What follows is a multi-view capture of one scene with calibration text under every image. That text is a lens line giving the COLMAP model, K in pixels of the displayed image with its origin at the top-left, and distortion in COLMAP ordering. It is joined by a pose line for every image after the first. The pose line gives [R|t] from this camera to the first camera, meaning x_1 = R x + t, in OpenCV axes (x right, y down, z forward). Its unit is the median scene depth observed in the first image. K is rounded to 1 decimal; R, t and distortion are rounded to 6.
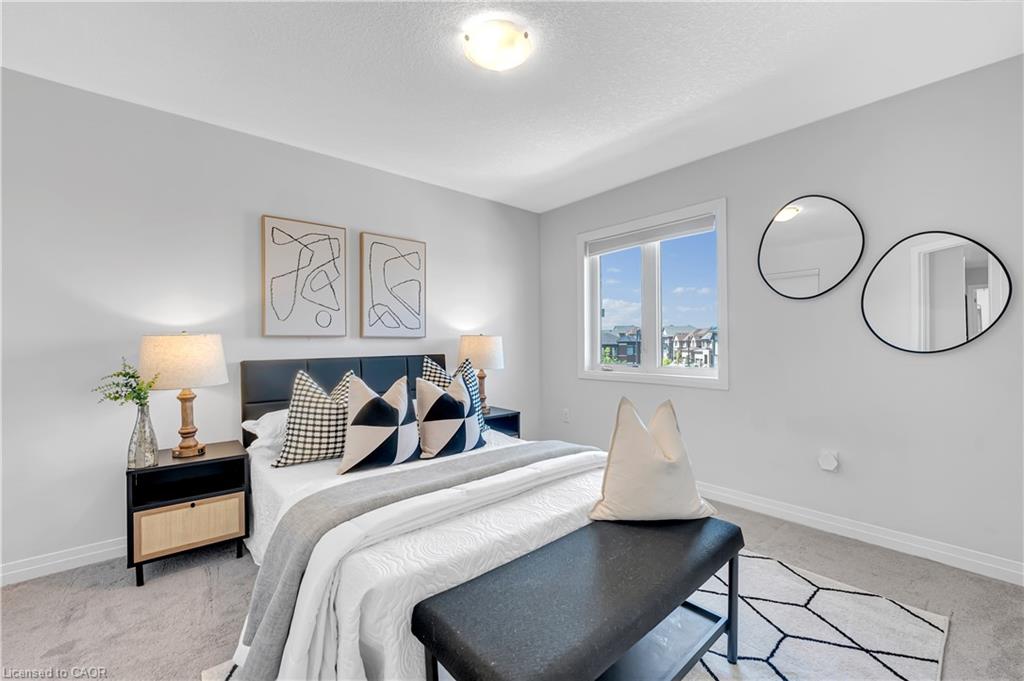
lens RADIAL K [[397.6, 0, 487.8], [0, 397.6, 342.1], [0, 0, 1]] dist [-0.048044, -0.000105]
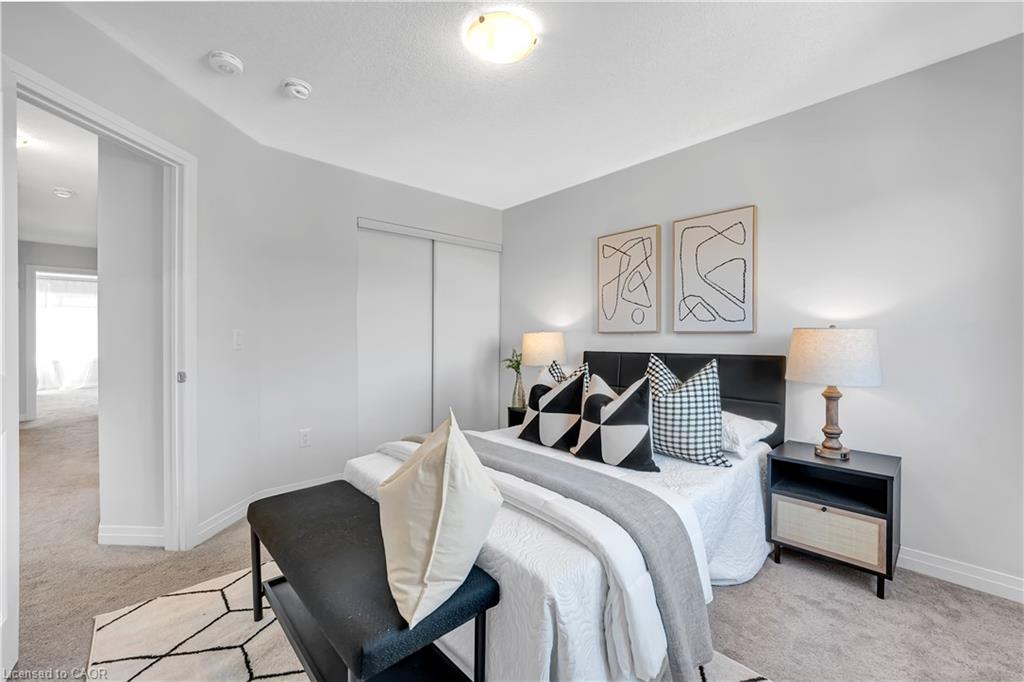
lens RADIAL K [[414.9, 0, 515.2], [0, 414.9, 336.1], [0, 0, 1]] dist [-0.012164, -0.000221]
pose [[0.058307, -0.000074, -0.998299, 0.213155], [-0.003695, 0.999993, -0.000290, -0.000687], [0.998292, 0.003705, 0.058306, 0.182451]]
